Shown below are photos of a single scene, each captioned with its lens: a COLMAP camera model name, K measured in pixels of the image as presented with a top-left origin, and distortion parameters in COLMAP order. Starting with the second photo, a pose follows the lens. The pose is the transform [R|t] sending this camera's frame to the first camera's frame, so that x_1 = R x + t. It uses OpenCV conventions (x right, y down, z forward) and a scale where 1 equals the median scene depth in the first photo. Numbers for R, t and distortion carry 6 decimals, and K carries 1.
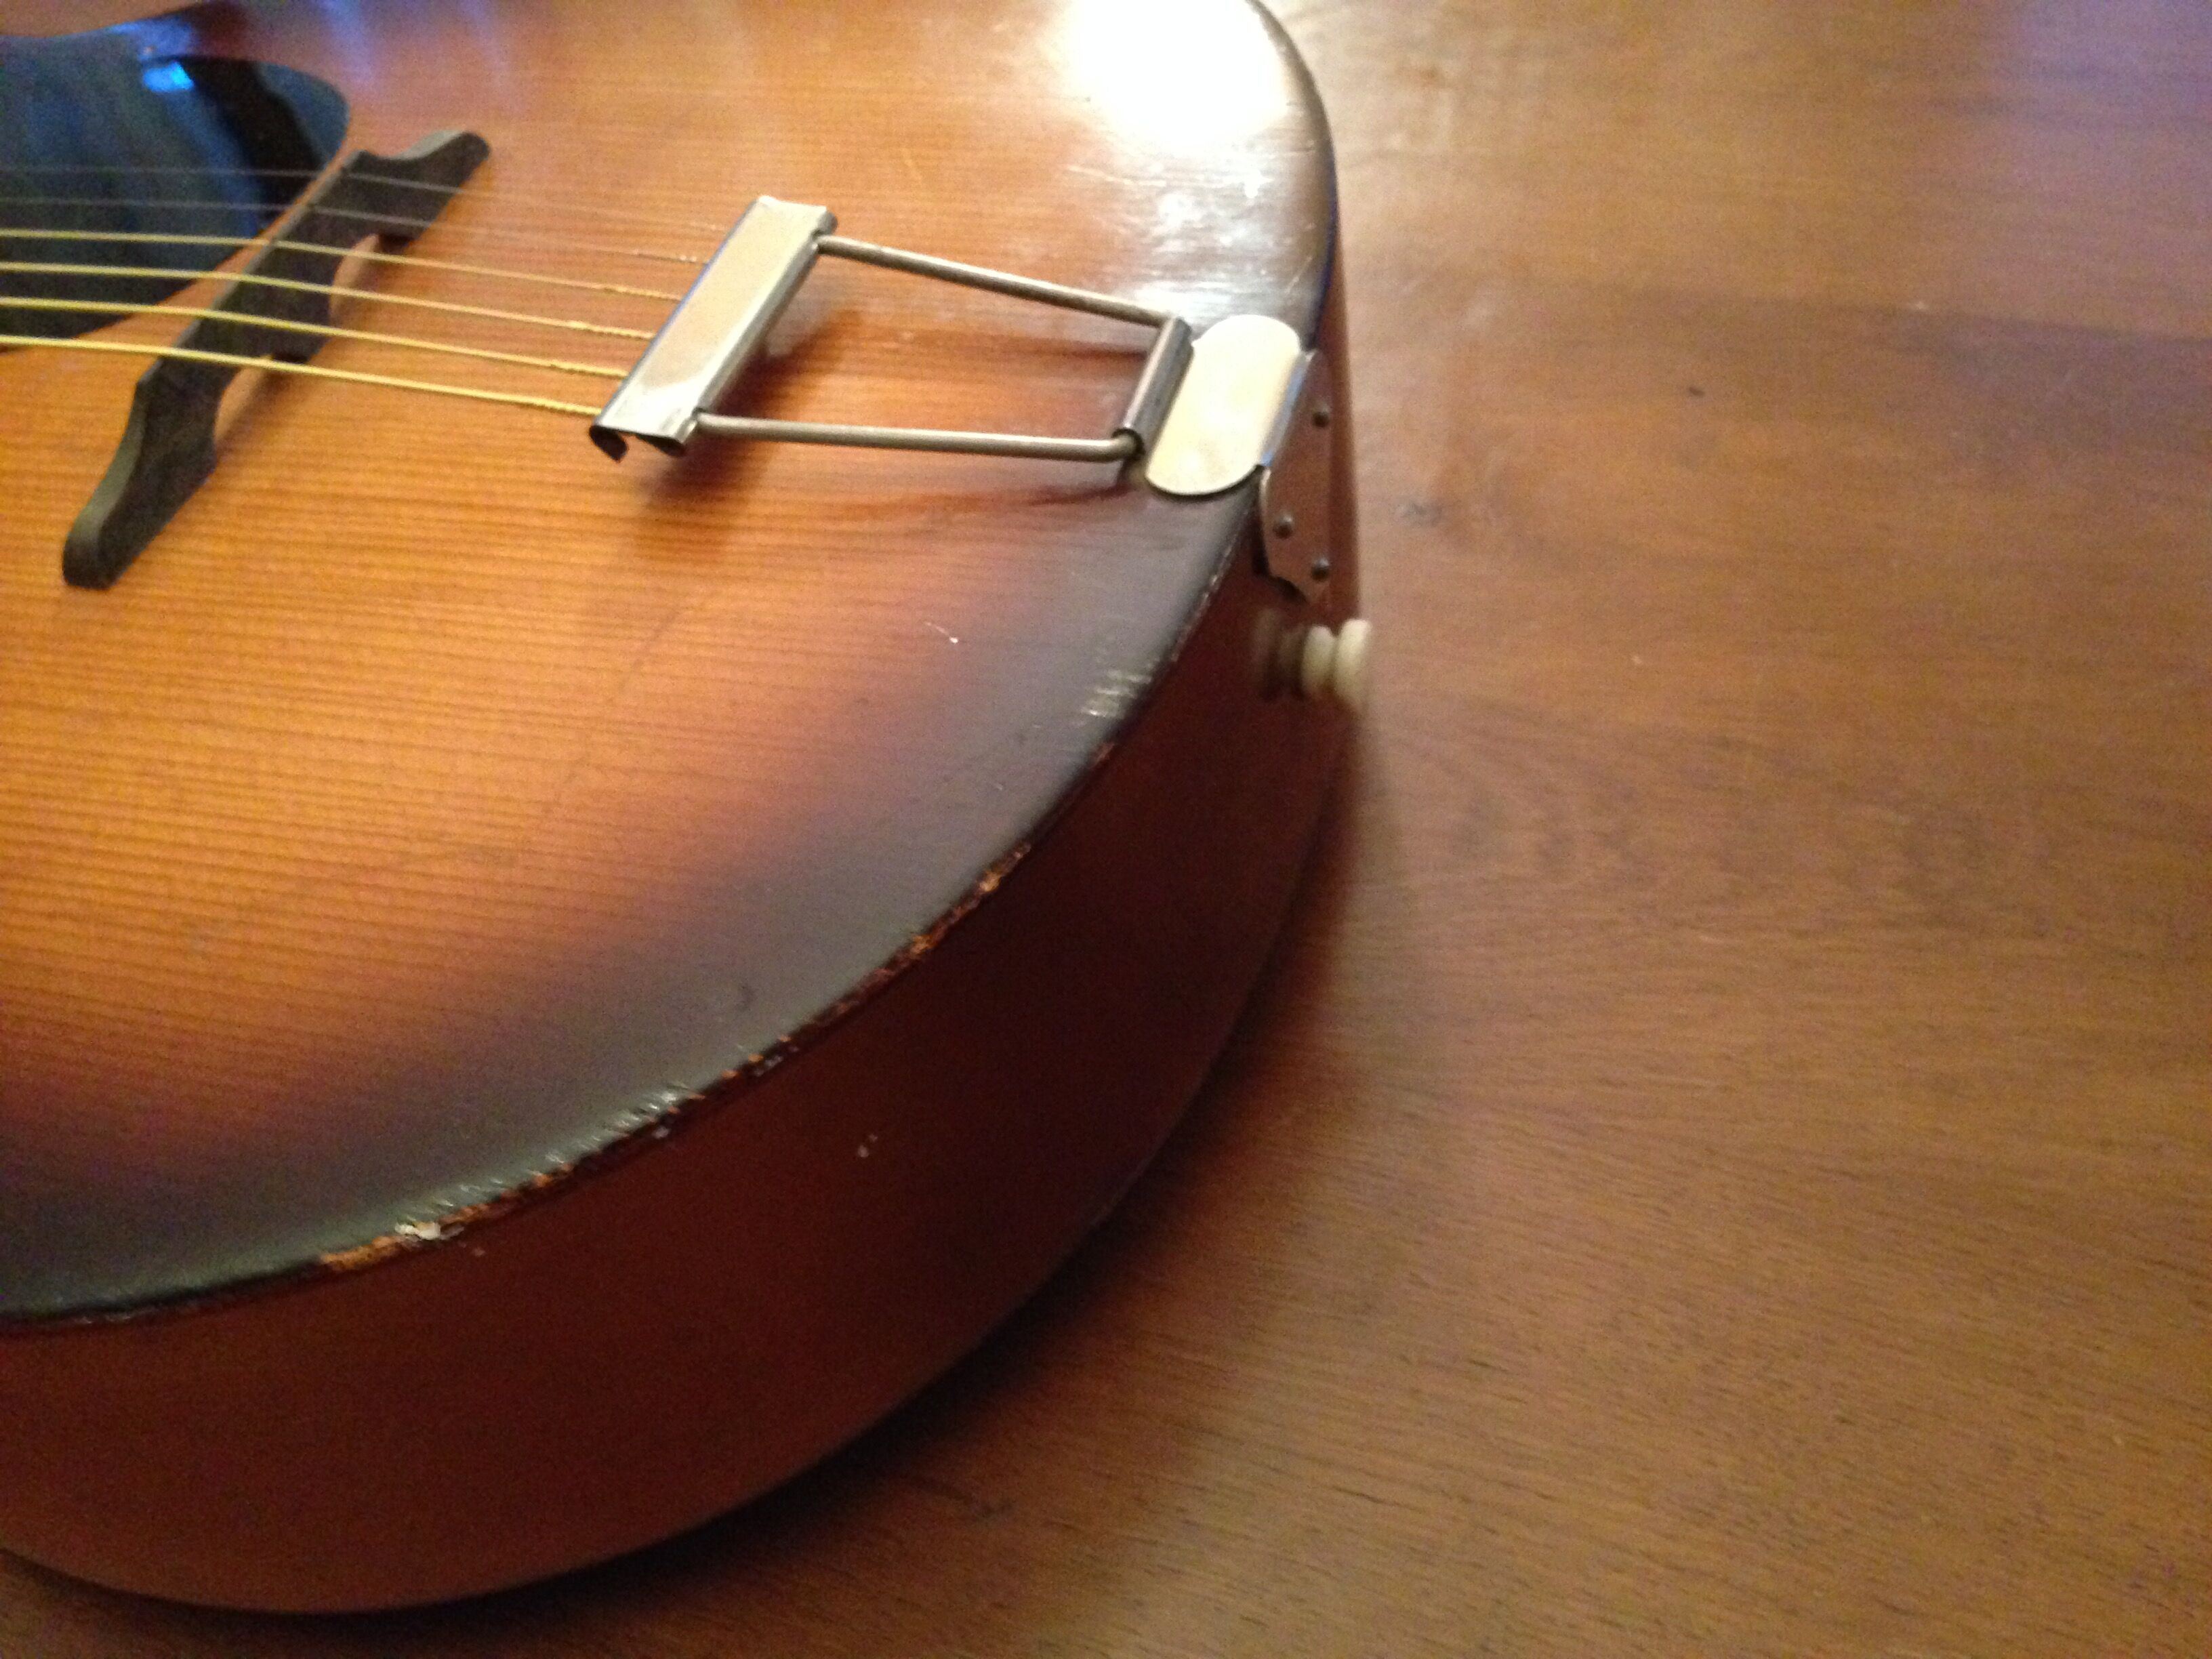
lens RADIAL K [[2061.7, 0, 1123.7], [0, 2061.7, 832.3], [0, 0, 1]] dist [0.009732, 0.000000]
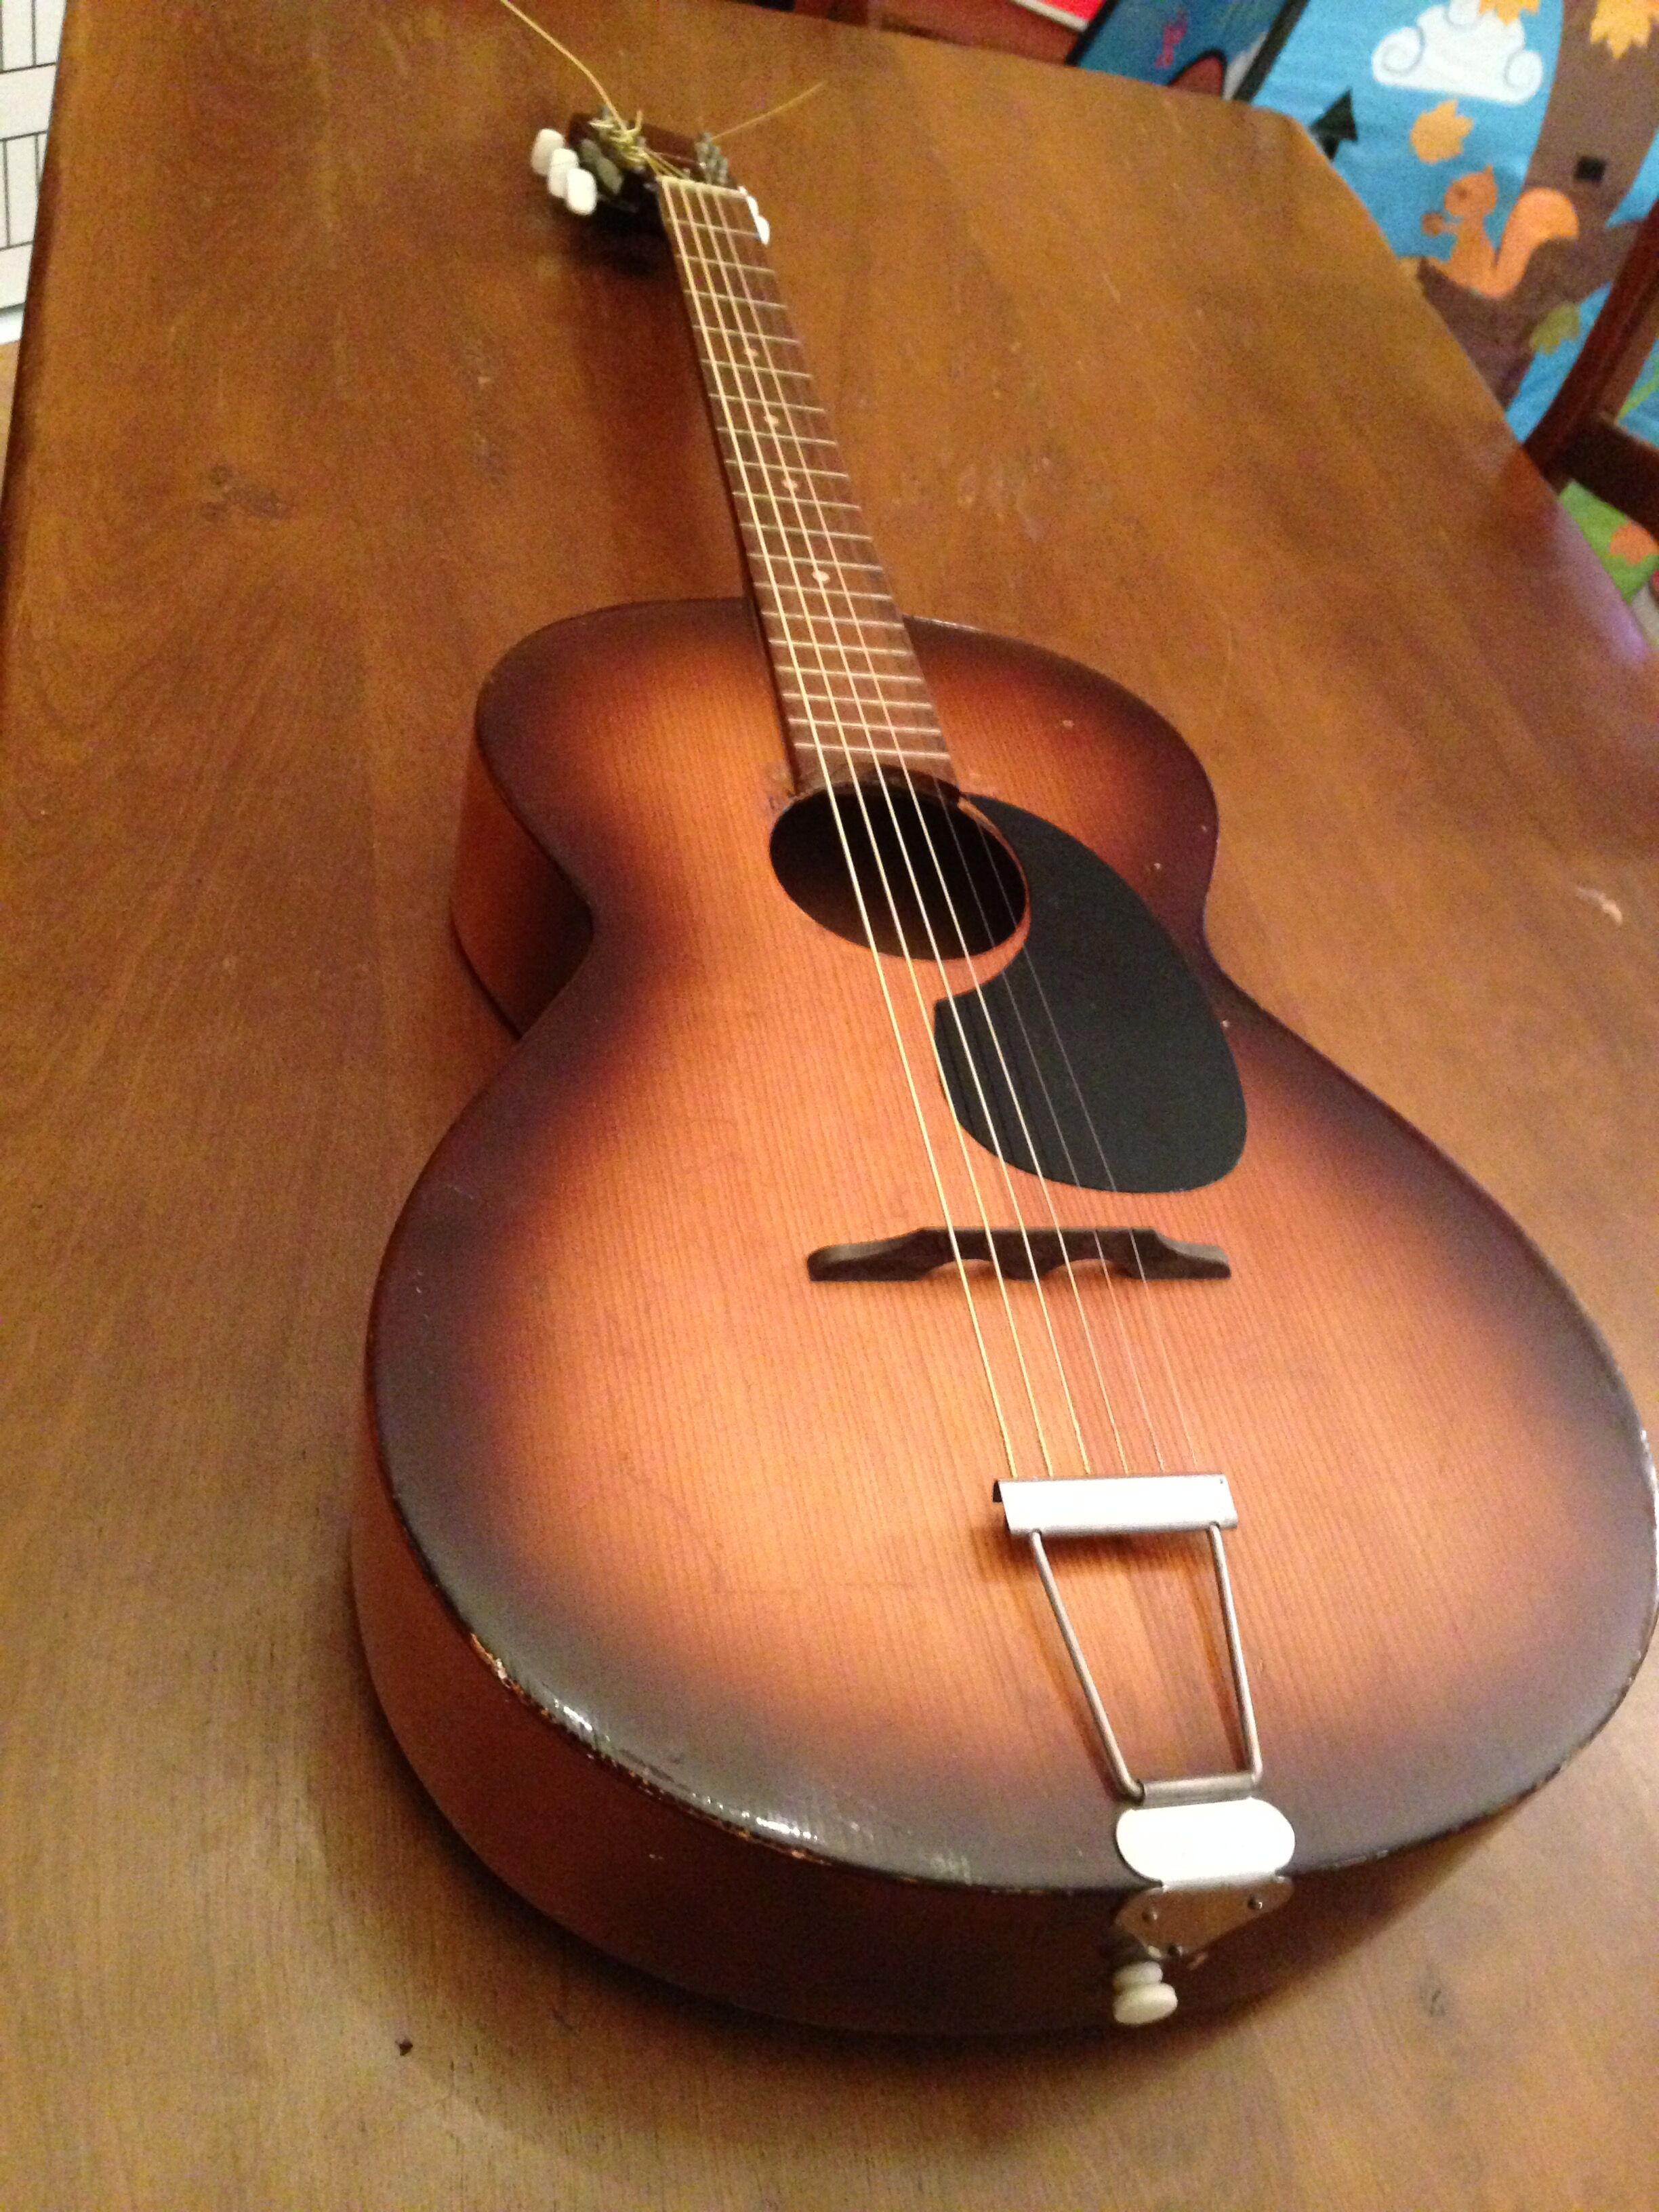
lens RADIAL K [[2061.7, 0, 831.3], [0, 2061.7, 1099.1], [0, 0, 1]] dist [0.009732, 0.000000]
pose [[0.409101, 0.783046, -0.468482, 0.219573], [-0.814447, 0.544863, 0.199499, -0.577365], [0.411476, 0.299938, 0.860654, -0.560670]]
